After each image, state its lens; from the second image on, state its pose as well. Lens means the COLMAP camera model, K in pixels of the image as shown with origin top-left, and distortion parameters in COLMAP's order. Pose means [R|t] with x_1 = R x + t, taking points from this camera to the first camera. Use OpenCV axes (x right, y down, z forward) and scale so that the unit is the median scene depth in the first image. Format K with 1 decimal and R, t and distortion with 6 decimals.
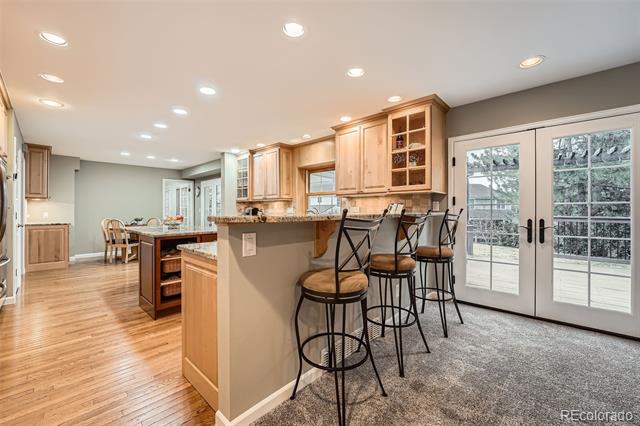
lens RADIAL K [[258.8, 0, 320.0], [0, 258.8, 213.0], [0, 0, 1]] dist [-0.006968, -0.000218]
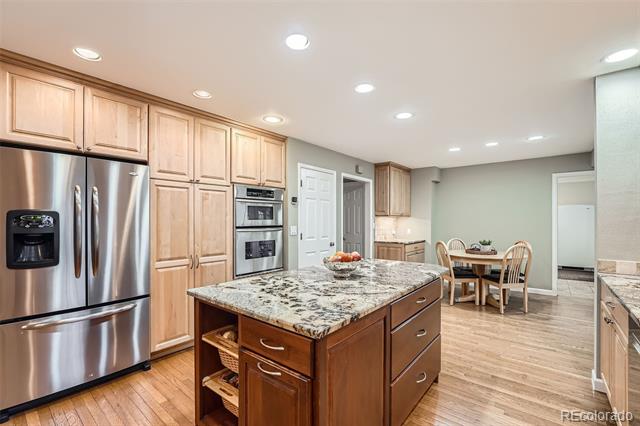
lens RADIAL K [[284.0, 0, 317.2], [0, 284.0, 220.9], [0, 0, 1]] dist [0.001149, 0.000093]
pose [[0.052605, 0.004201, -0.998607, 0.021349], [-0.004081, 0.999984, 0.003992, -0.067198], [0.998607, 0.003866, 0.052621, 1.124734]]
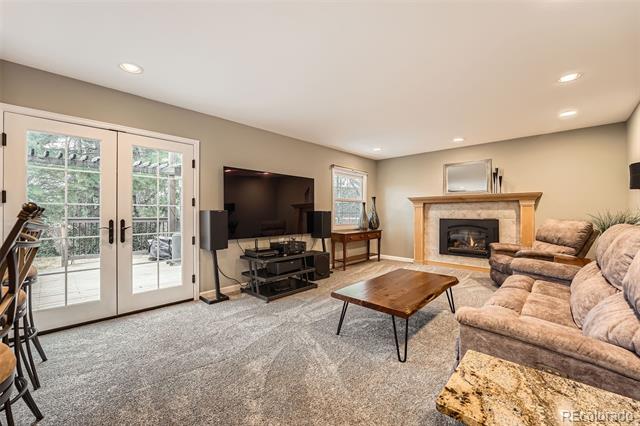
lens RADIAL K [[258.8, 0, 320.0], [0, 258.8, 213.0], [0, 0, 1]] dist [-0.006968, -0.000218]
pose [[0.018587, 0.002090, 0.999825, -0.164929], [0.002523, 0.999995, -0.002138, 0.001234], [-0.999824, 0.002563, 0.018581, 0.171081]]
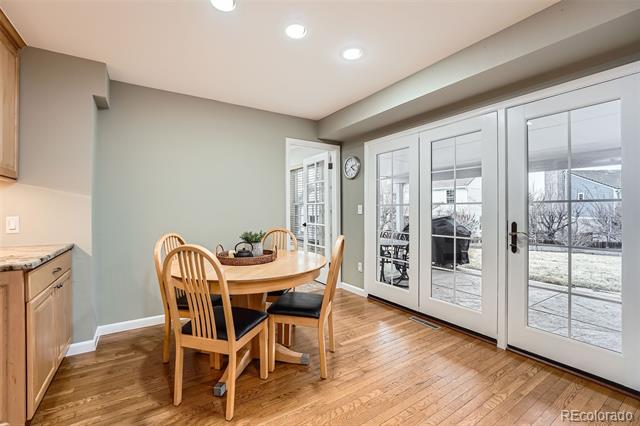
lens RADIAL K [[280.6, 0, 320.0], [0, 280.6, 213.0], [0, 0, 1]] dist [-0.000744, -0.000140]
pose [[0.968381, 0.000319, -0.249476, -1.123258], [-0.000217, 1.000000, 0.000436, -0.012757], [0.249476, -0.000368, 0.968381, 1.428796]]
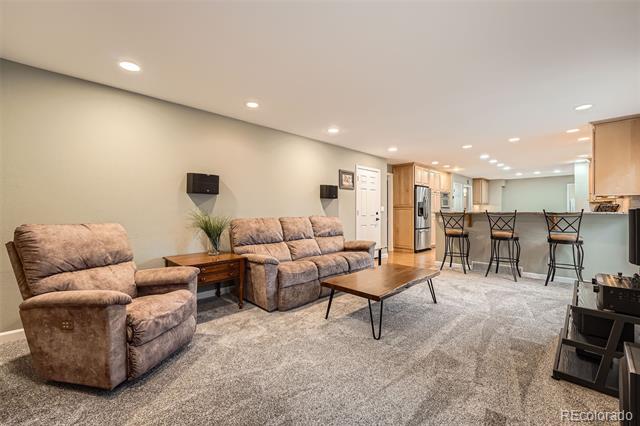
lens RADIAL K [[258.8, 0, 320.0], [0, 258.8, 213.0], [0, 0, 1]] dist [-0.006968, -0.000218]
pose [[-0.039637, 0.003259, -0.999209, 1.730287], [0.005105, 0.999982, 0.003059, 0.004442], [0.999201, -0.004979, -0.039653, -0.335564]]
